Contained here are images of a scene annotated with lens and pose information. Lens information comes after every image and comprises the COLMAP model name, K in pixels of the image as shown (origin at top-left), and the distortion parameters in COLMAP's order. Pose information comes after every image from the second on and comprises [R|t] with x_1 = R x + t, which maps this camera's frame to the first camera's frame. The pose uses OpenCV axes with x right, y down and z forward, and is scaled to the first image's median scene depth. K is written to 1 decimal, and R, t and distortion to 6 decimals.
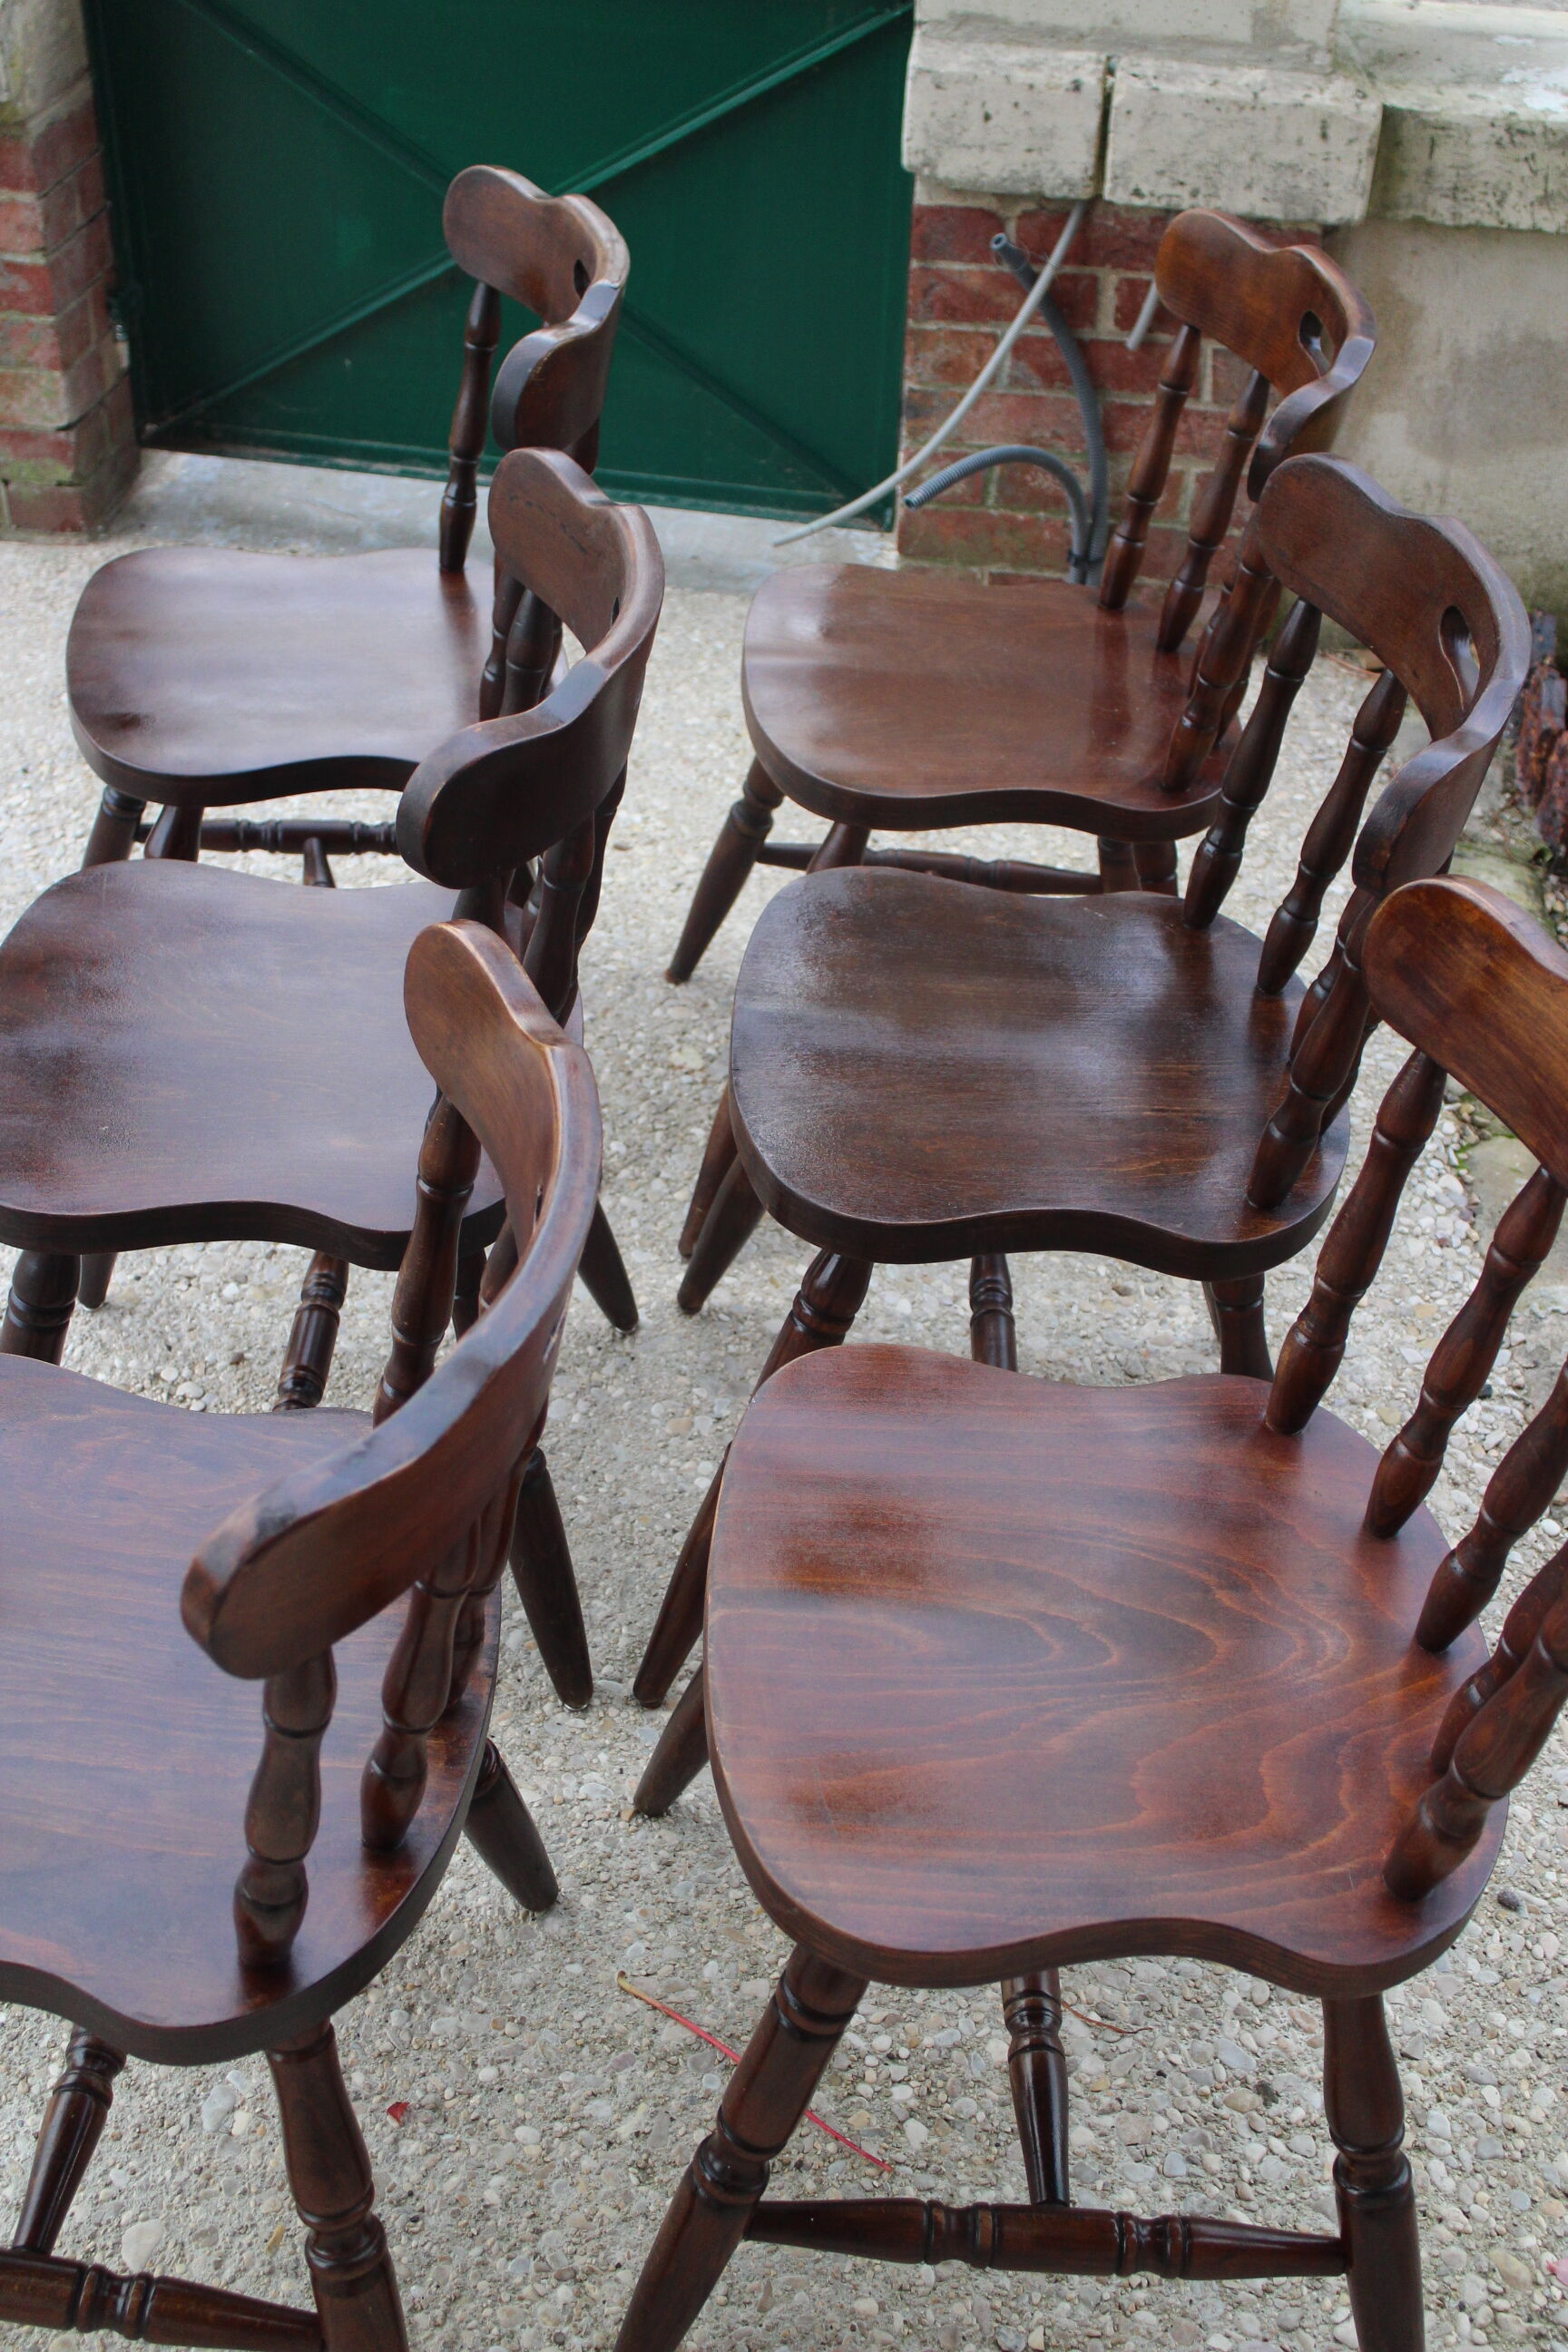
lens RADIAL K [[2737.1, 0, 784.0], [0, 2737.1, 1176.0], [0, 0, 1]] dist [-0.064170, 0.179026]
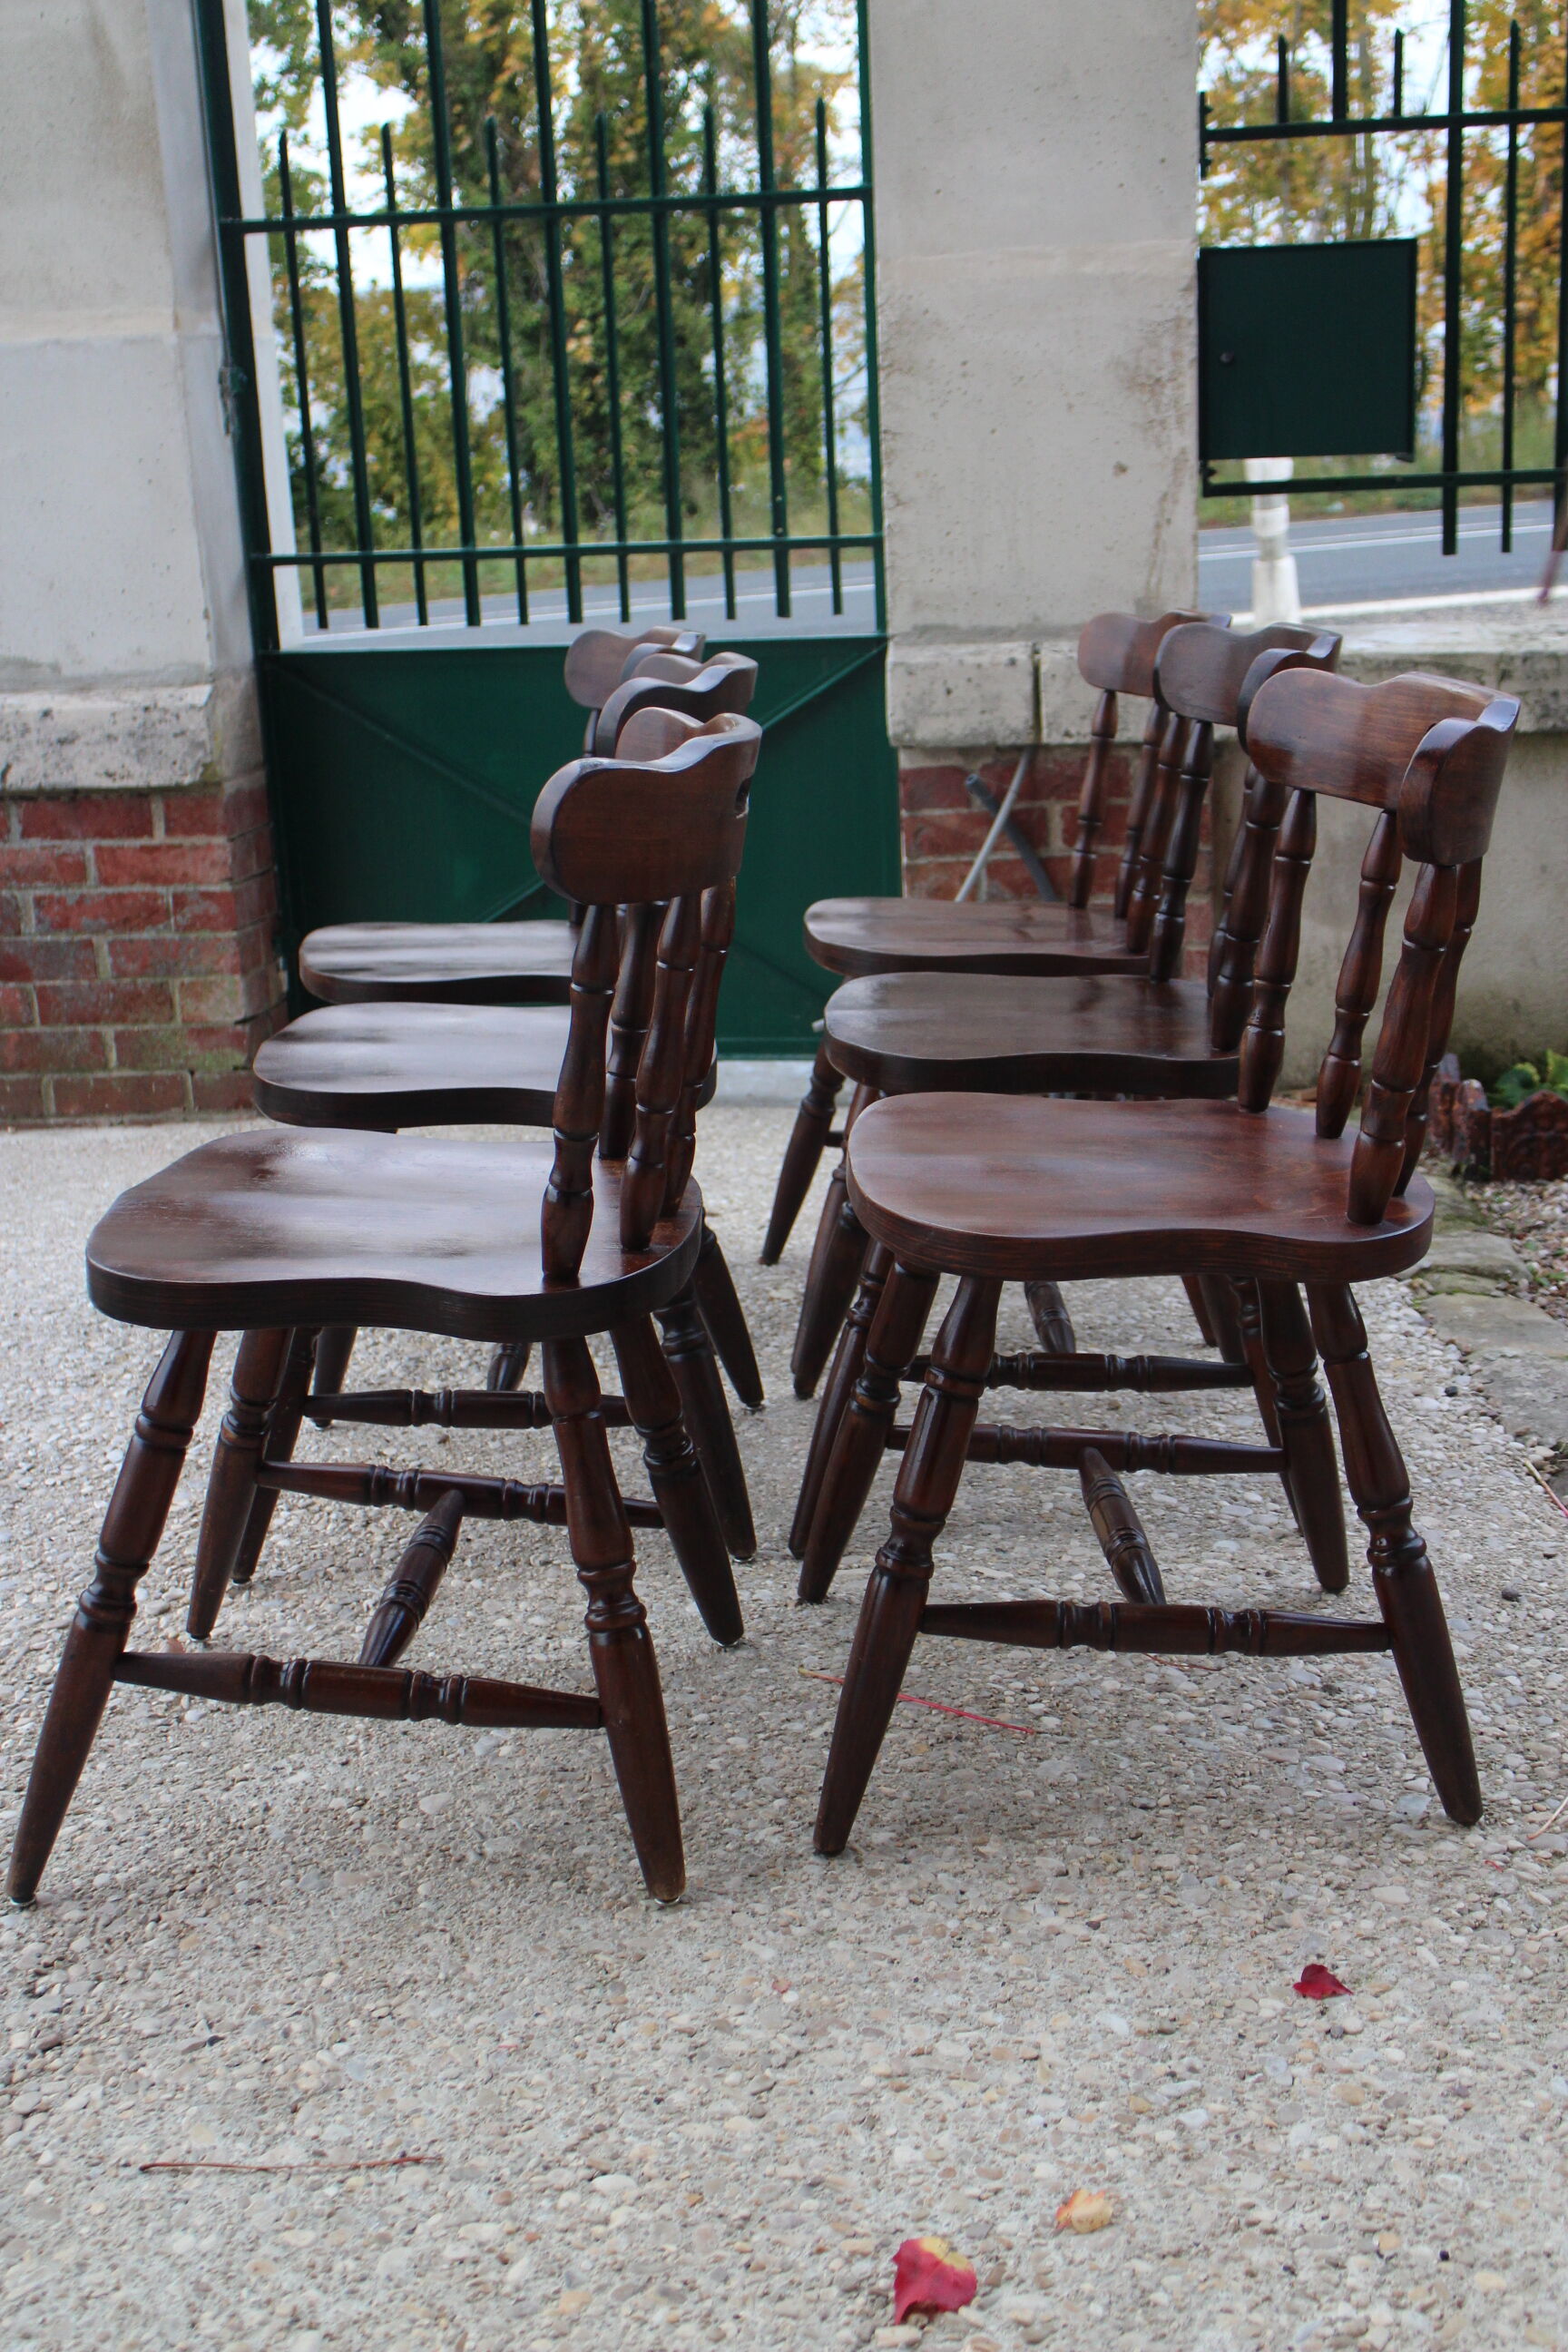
lens RADIAL K [[2737.1, 0, 784.0], [0, 2737.1, 1176.0], [0, 0, 1]] dist [-0.064170, 0.179026]
pose [[0.996793, -0.079480, 0.009336, -0.037238], [0.076639, 0.914501, -0.397258, 0.353632], [0.023037, 0.396699, 0.917659, -0.137562]]
